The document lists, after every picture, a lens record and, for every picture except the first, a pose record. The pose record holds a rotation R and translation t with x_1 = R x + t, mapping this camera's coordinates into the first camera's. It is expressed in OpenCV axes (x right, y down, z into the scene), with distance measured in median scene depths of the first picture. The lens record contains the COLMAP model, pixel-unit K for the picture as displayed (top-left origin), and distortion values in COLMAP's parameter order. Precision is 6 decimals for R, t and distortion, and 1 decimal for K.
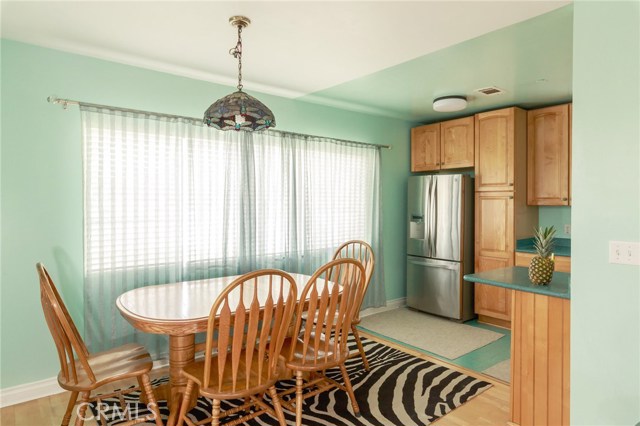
lens RADIAL K [[386.1, 0, 313.3], [0, 386.1, 203.7], [0, 0, 1]] dist [0.001353, -0.000215]
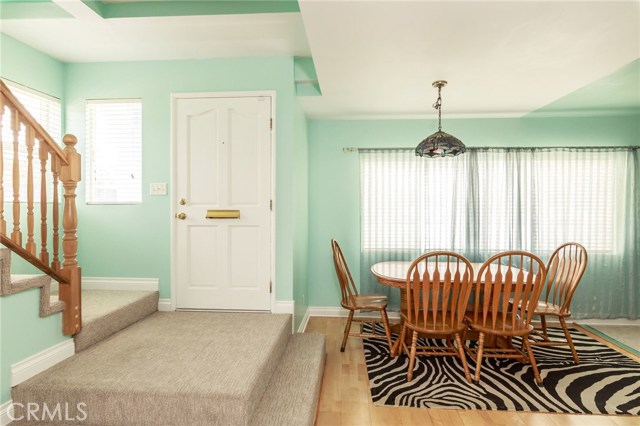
lens RADIAL K [[335.6, 0, 322.5], [0, 335.6, 207.6], [0, 0, 1]] dist [-0.000051, -0.001546]
pose [[0.734806, -0.001218, -0.678276, 0.189938], [-0.003475, 0.999979, -0.005561, 0.004379], [0.678268, 0.006443, 0.734786, -0.128589]]
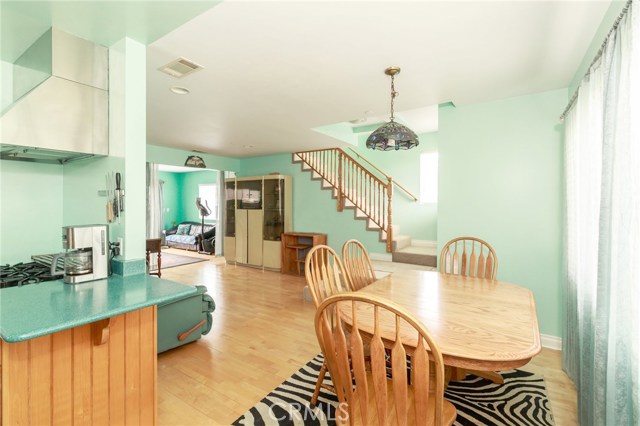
lens RADIAL K [[290.7, 0, 315.1], [0, 290.7, 205.1], [0, 0, 1]] dist [0.000716, 0.000248]
pose [[-0.953367, -0.009575, -0.301661, 0.206402], [-0.011158, 0.999932, 0.003524, 0.002139], [0.301607, 0.006725, -0.953409, 1.063283]]
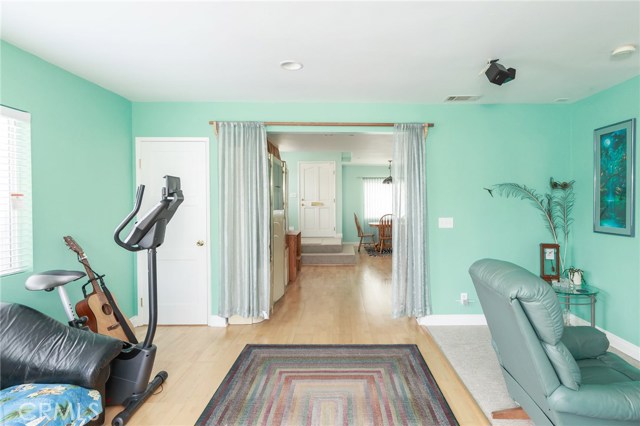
lens RADIAL K [[319.4, 0, 341.6], [0, 319.4, 206.5], [0, 0, 1]] dist [0.002057, 0.000026]
pose [[0.787256, 0.005673, -0.616600, 0.923926], [0.001459, 0.999938, 0.011063, 0.010063], [0.616624, -0.009610, 0.787199, -1.275507]]
